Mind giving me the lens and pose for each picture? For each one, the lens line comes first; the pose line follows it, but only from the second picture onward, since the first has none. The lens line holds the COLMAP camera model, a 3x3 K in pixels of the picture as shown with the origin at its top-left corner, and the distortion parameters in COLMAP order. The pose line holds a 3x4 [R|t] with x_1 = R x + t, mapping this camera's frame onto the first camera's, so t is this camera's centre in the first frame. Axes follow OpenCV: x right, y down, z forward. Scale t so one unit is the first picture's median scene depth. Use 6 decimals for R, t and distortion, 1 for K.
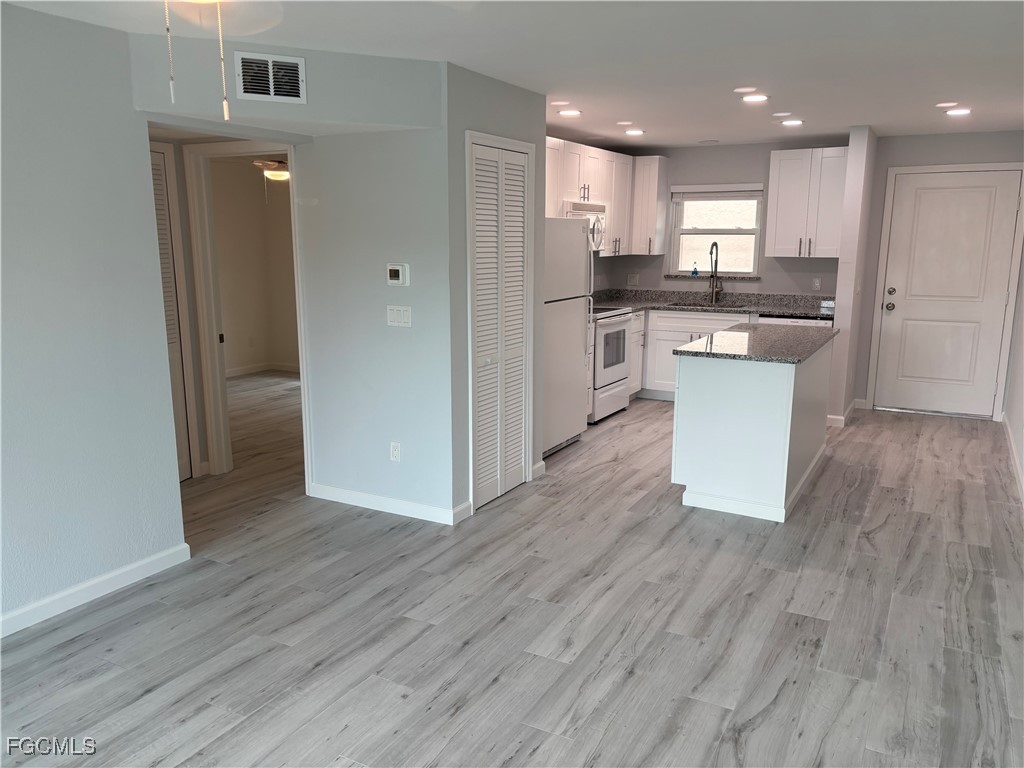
lens RADIAL K [[772.5, 0, 511.6], [0, 772.5, 385.1], [0, 0, 1]] dist [0.017673, 0.009616]
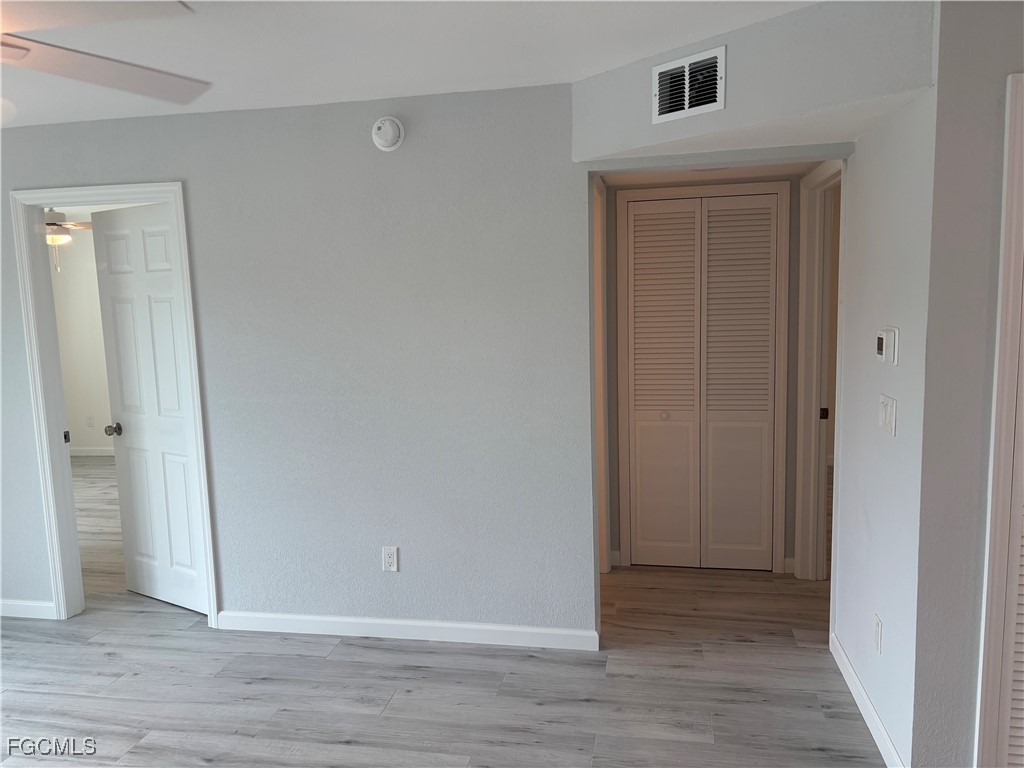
lens RADIAL K [[772.5, 0, 511.5], [0, 772.5, 386.3], [0, 0, 1]] dist [0.017673, 0.009616]
pose [[0.316958, 0.099820, -0.943172, 0.389887], [-0.152656, 0.986850, 0.053141, -0.115903], [0.936074, 0.127138, 0.328028, 0.619563]]
